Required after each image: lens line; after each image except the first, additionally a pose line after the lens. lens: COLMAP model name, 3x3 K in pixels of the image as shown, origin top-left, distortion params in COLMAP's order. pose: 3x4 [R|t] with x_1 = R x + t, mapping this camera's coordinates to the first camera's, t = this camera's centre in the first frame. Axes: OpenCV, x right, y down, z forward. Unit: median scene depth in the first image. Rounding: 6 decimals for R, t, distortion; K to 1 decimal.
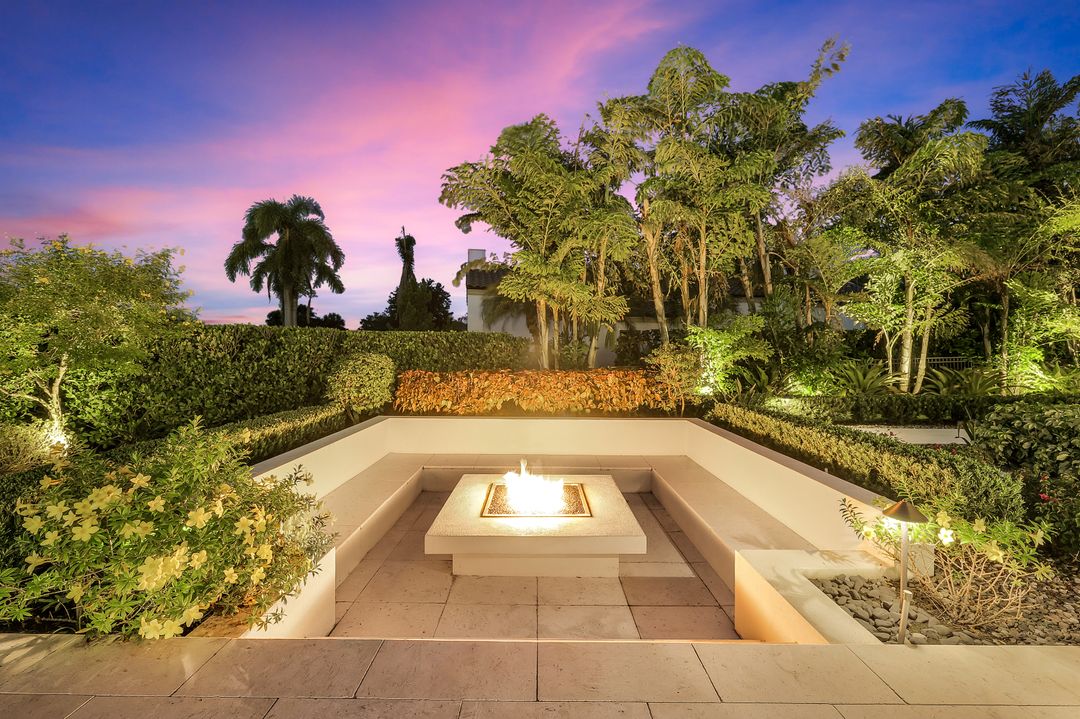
lens RADIAL K [[447.5, 0, 536.5], [0, 447.5, 357.3], [0, 0, 1]] dist [-0.003224, -0.000333]
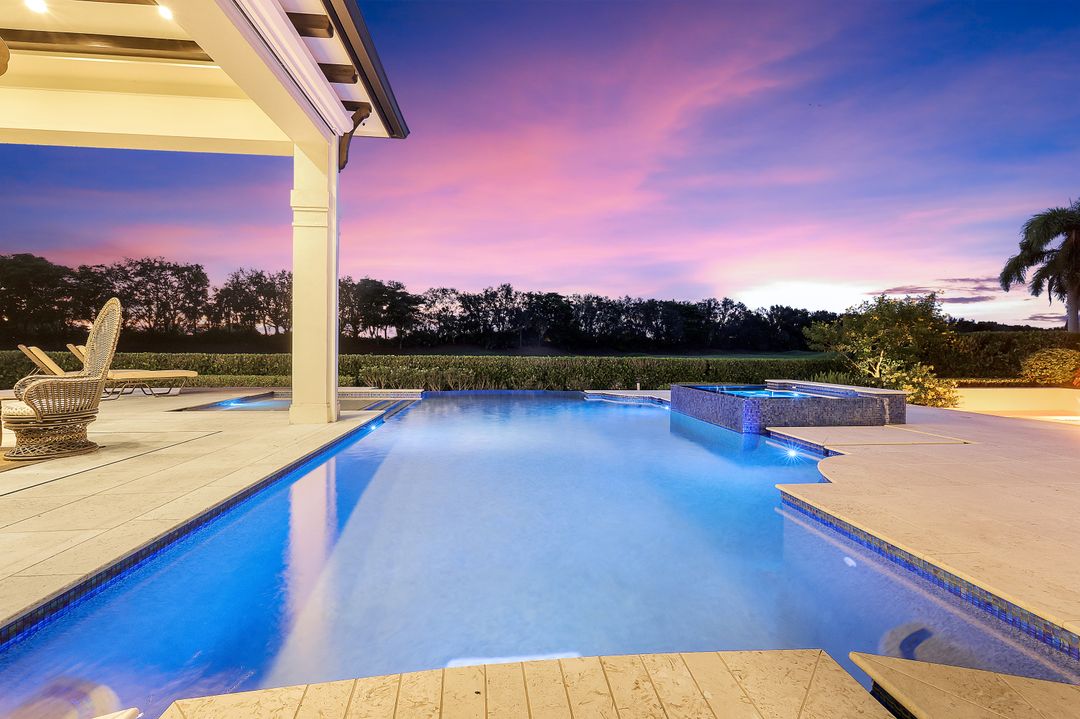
lens RADIAL K [[436.4, 0, 540.1], [0, 436.4, 354.9], [0, 0, 1]] dist [-0.000687, 0.000055]
pose [[0.106803, 0.003739, -0.994273, 0.681389], [-0.017651, 0.999842, 0.001864, 0.030020], [0.994124, 0.017351, 0.106852, -0.689345]]
